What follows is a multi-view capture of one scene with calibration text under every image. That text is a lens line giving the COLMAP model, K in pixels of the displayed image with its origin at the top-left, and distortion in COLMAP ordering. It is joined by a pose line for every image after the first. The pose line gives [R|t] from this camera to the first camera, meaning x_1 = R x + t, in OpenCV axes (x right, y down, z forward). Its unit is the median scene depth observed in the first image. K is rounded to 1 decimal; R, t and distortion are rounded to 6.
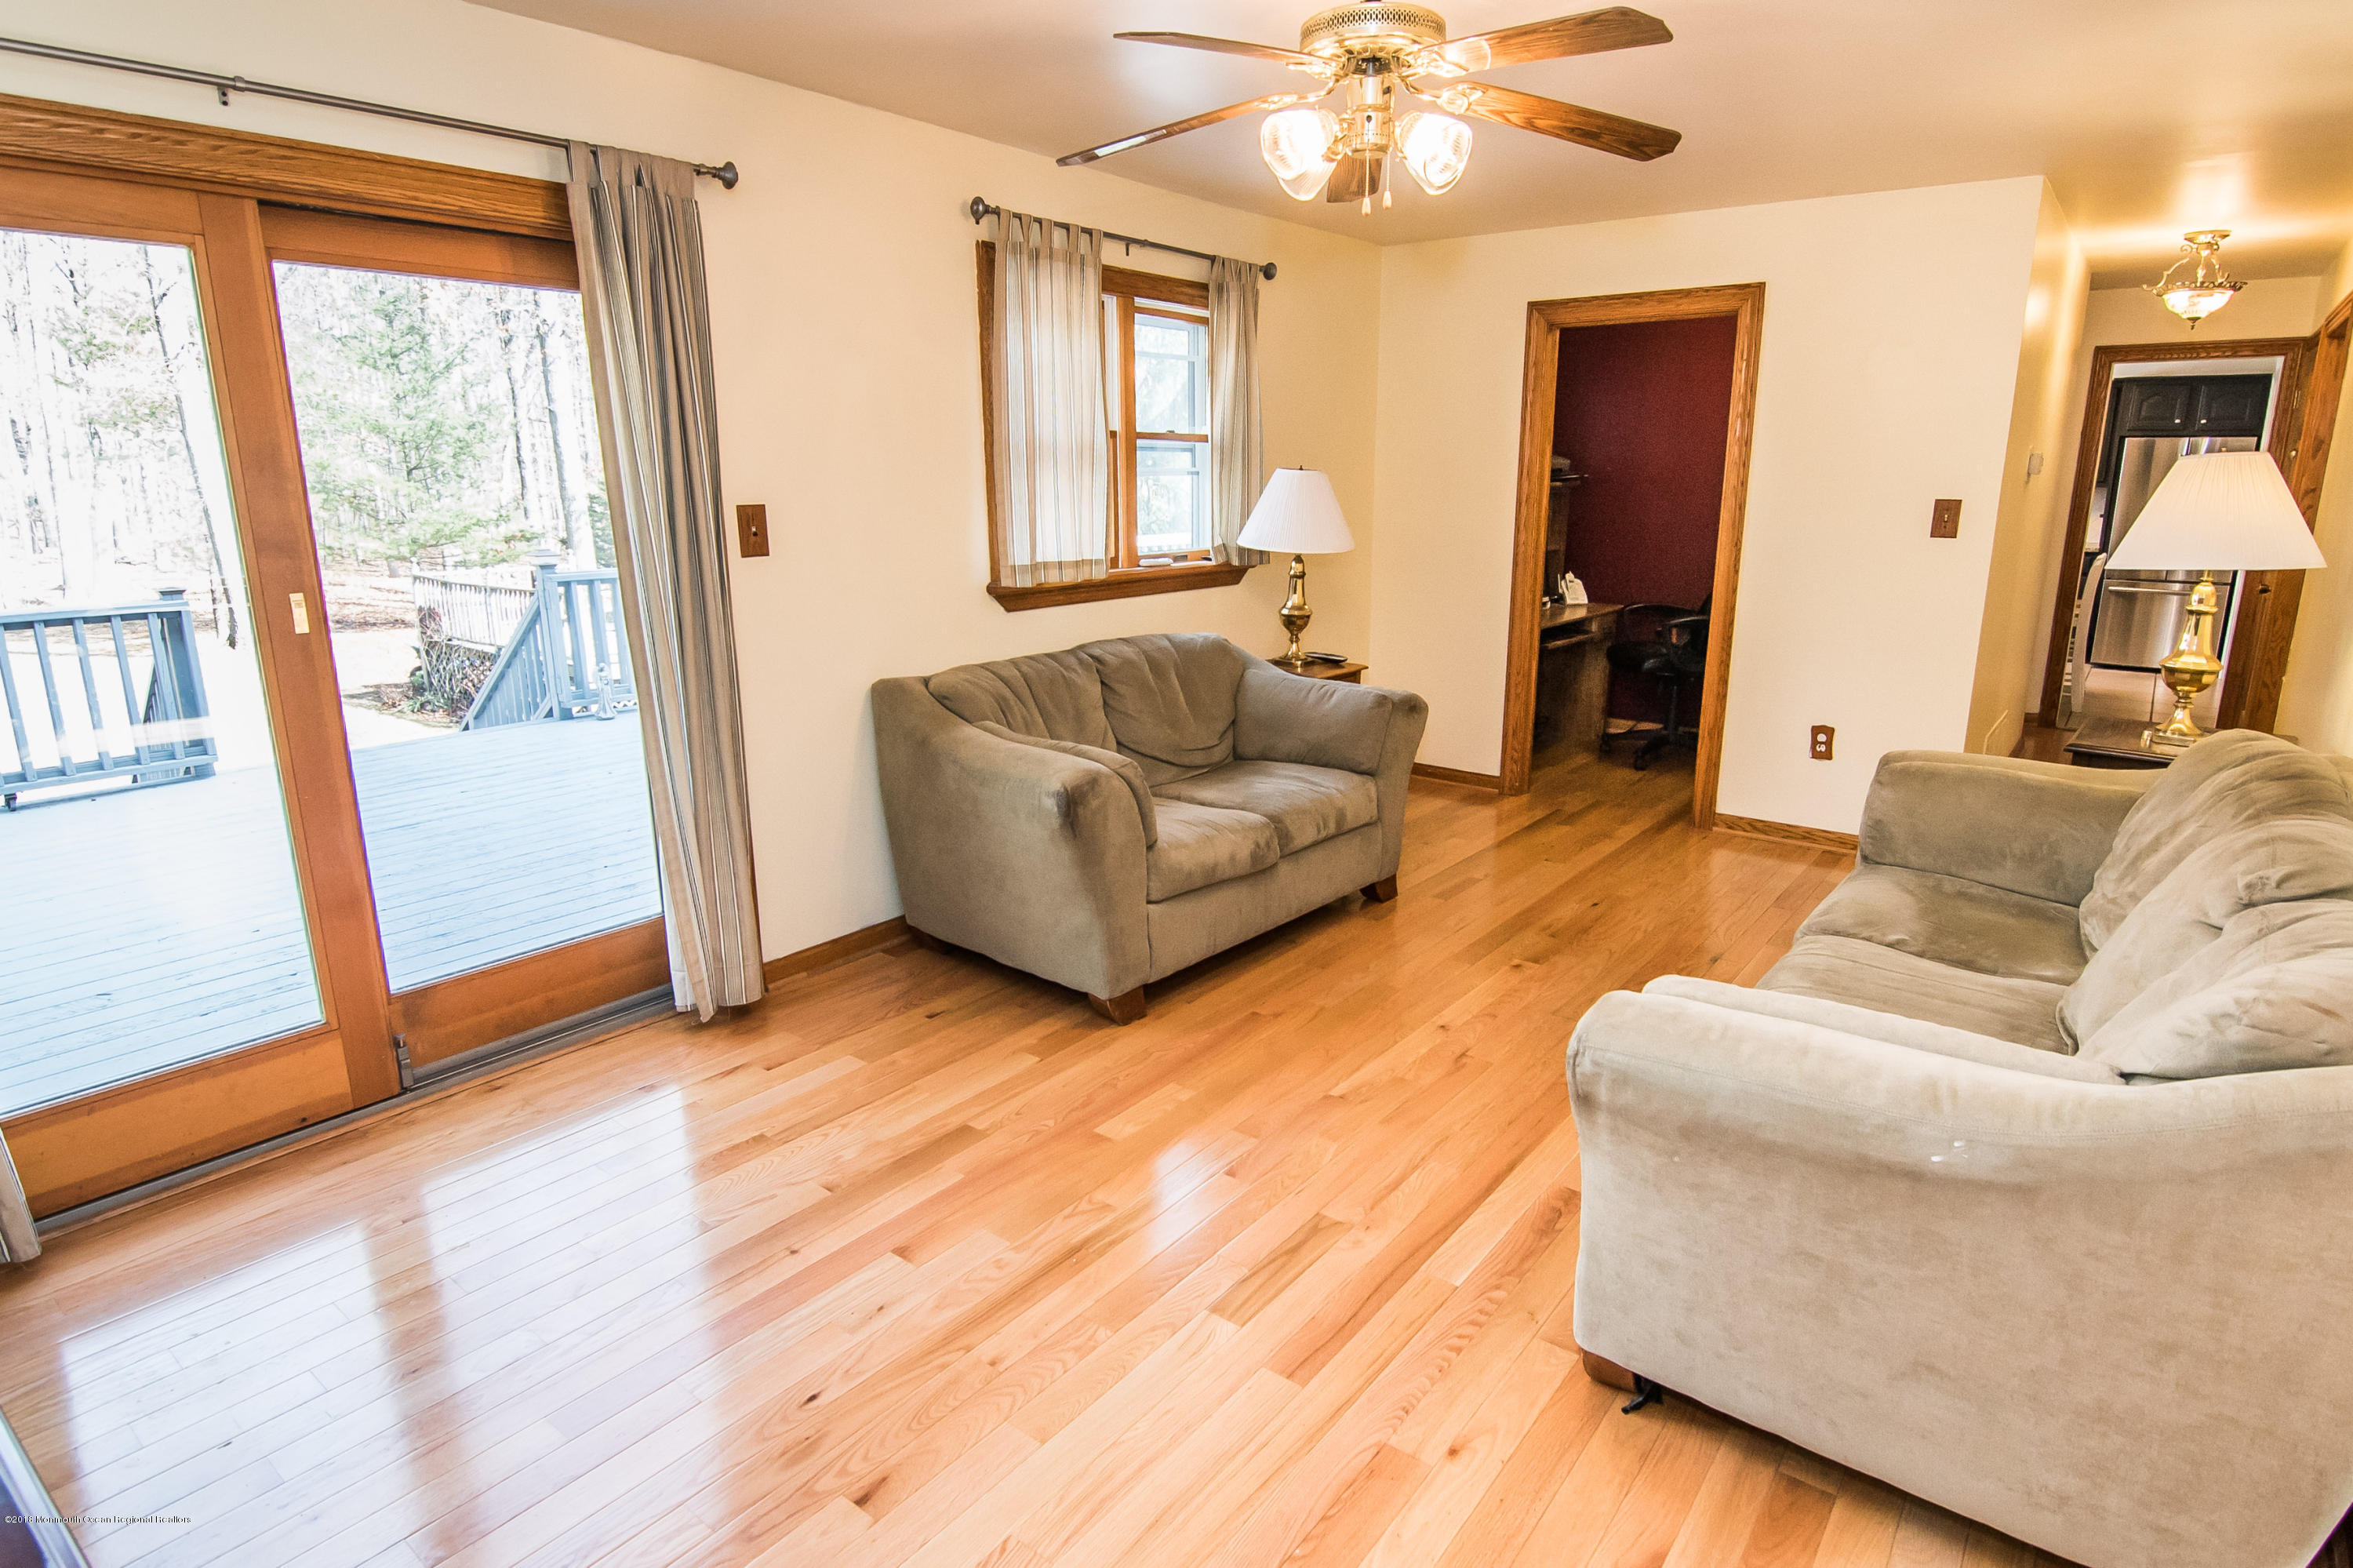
lens RADIAL K [[1256.7, 0, 1171.6], [0, 1256.7, 779.1], [0, 0, 1]] dist [-0.002315, -0.000643]
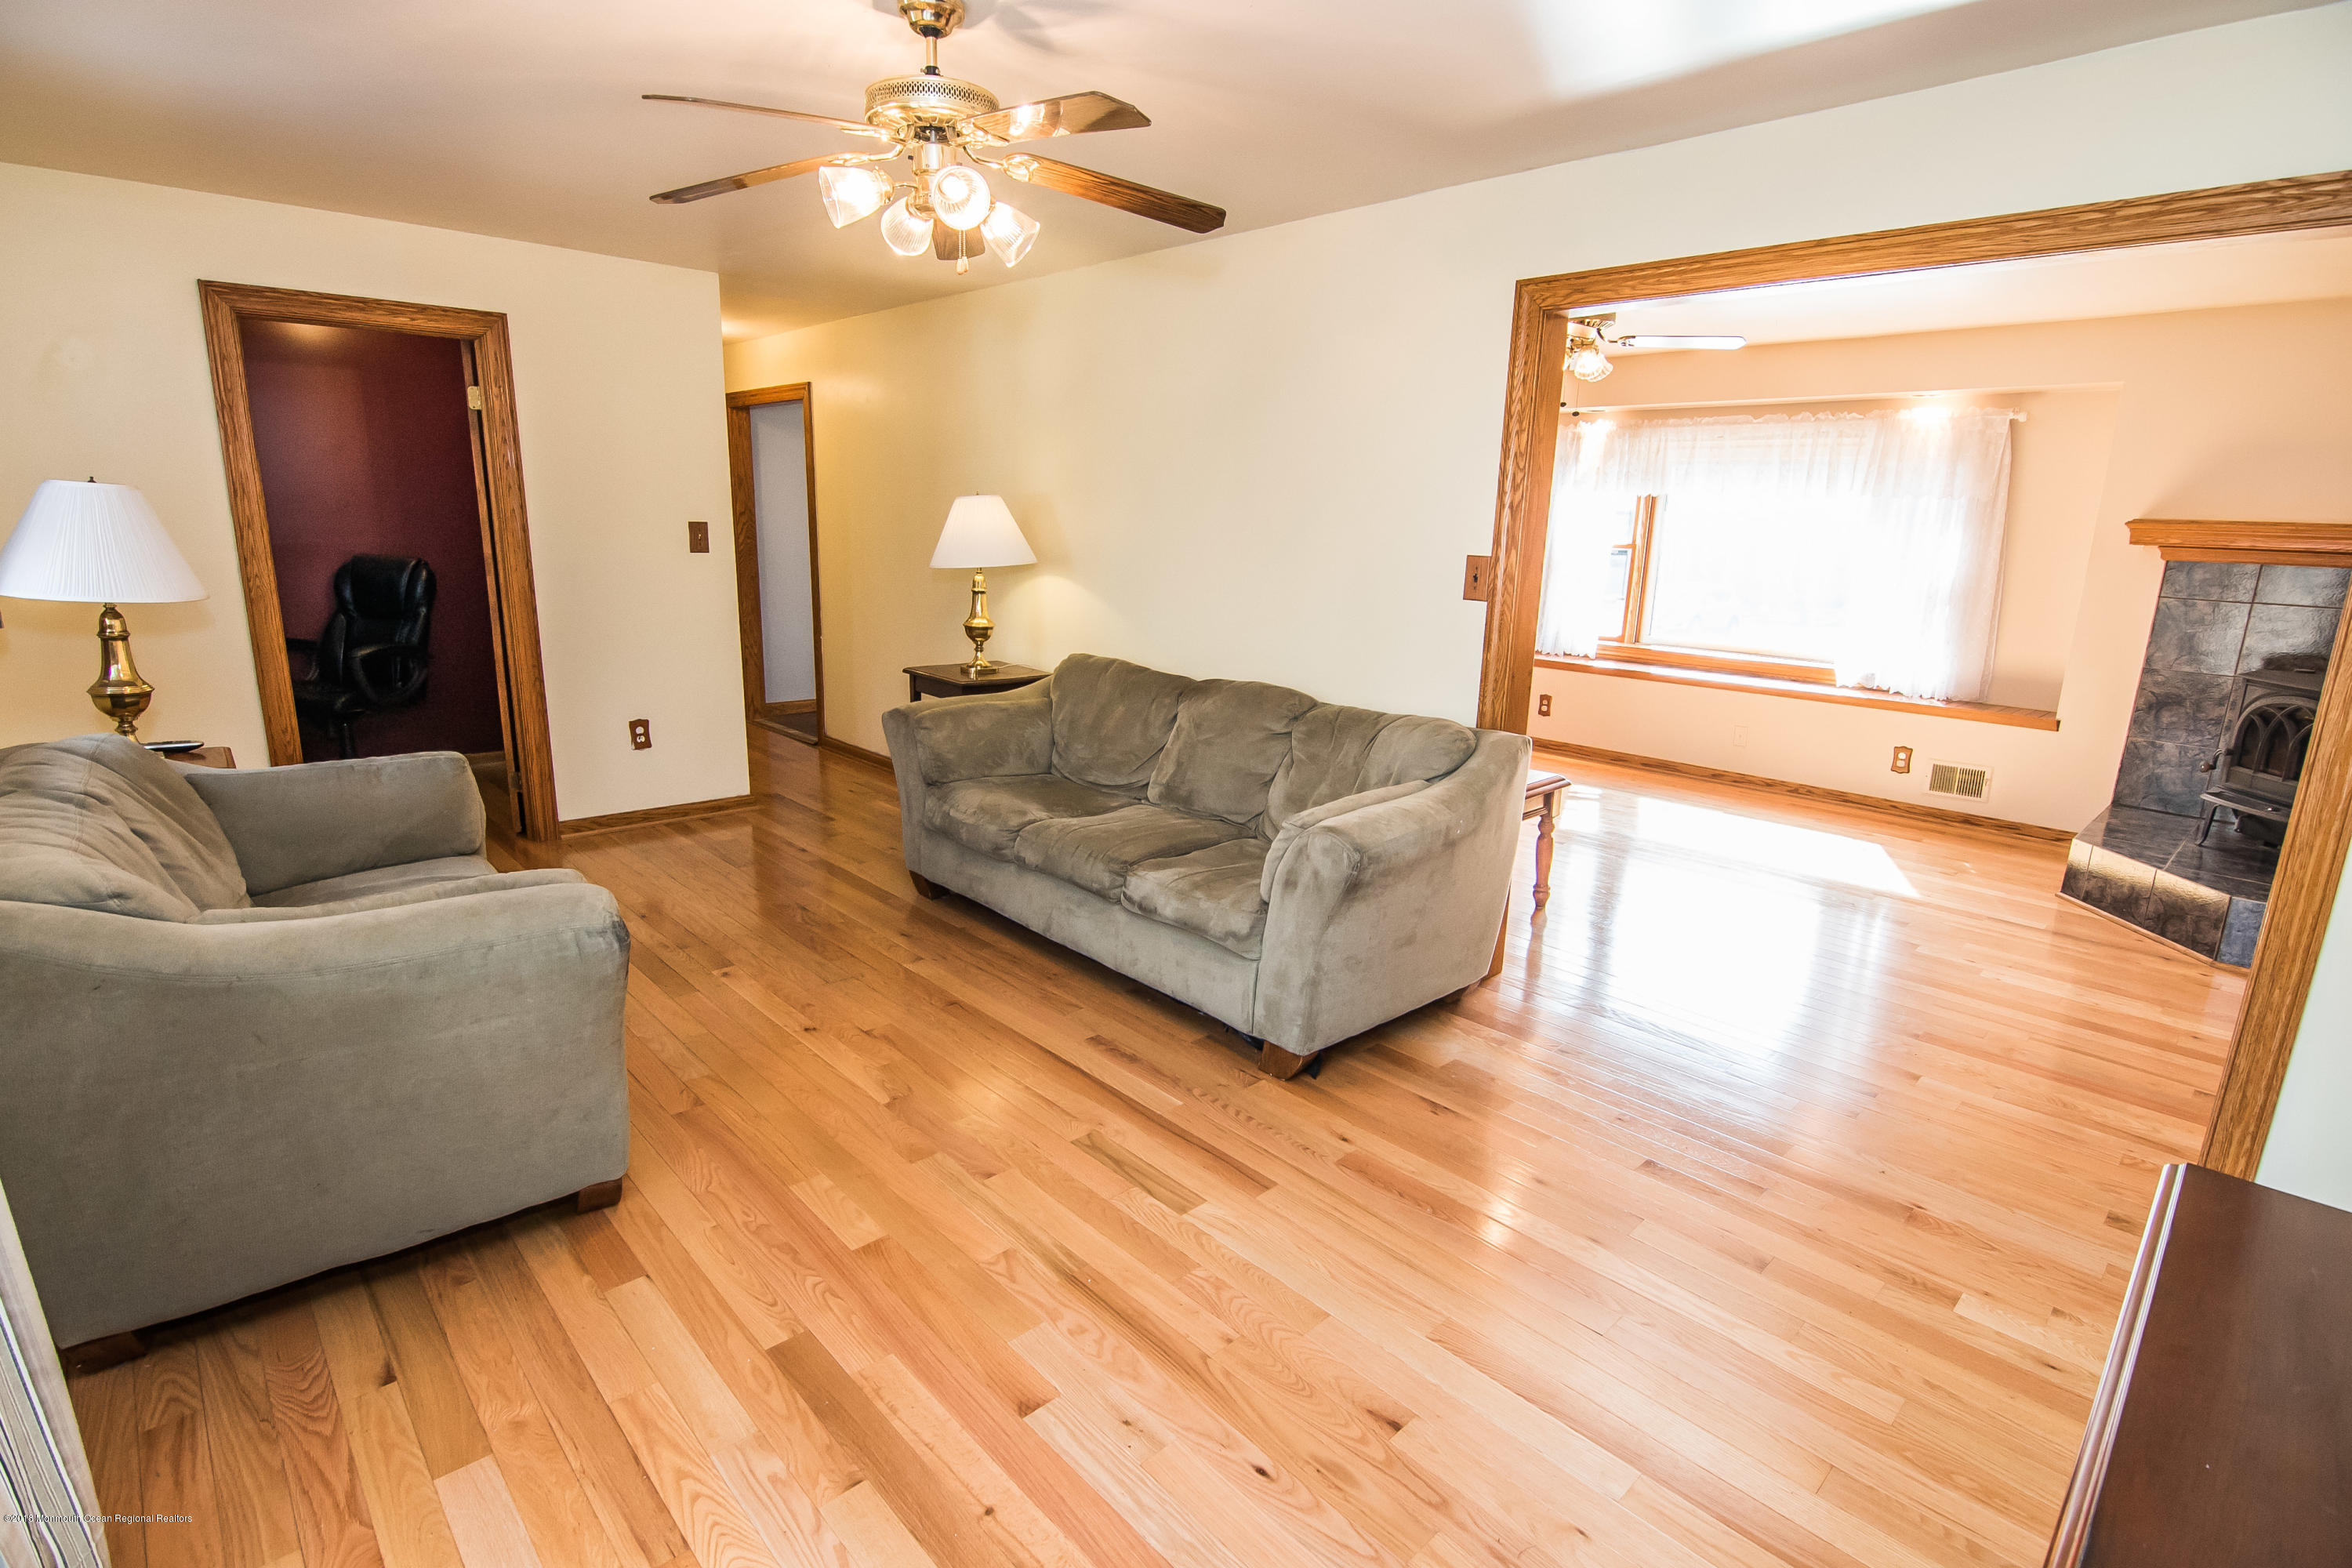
lens RADIAL K [[1163.2, 0, 1161.2], [0, 1163.2, 788.7], [0, 0, 1]] dist [-0.015948, -0.001227]
pose [[0.153933, -0.223114, 0.962561, -0.518508], [0.210150, 0.959277, 0.188746, -0.096087], [-0.965475, 0.173228, 0.194552, 0.406910]]
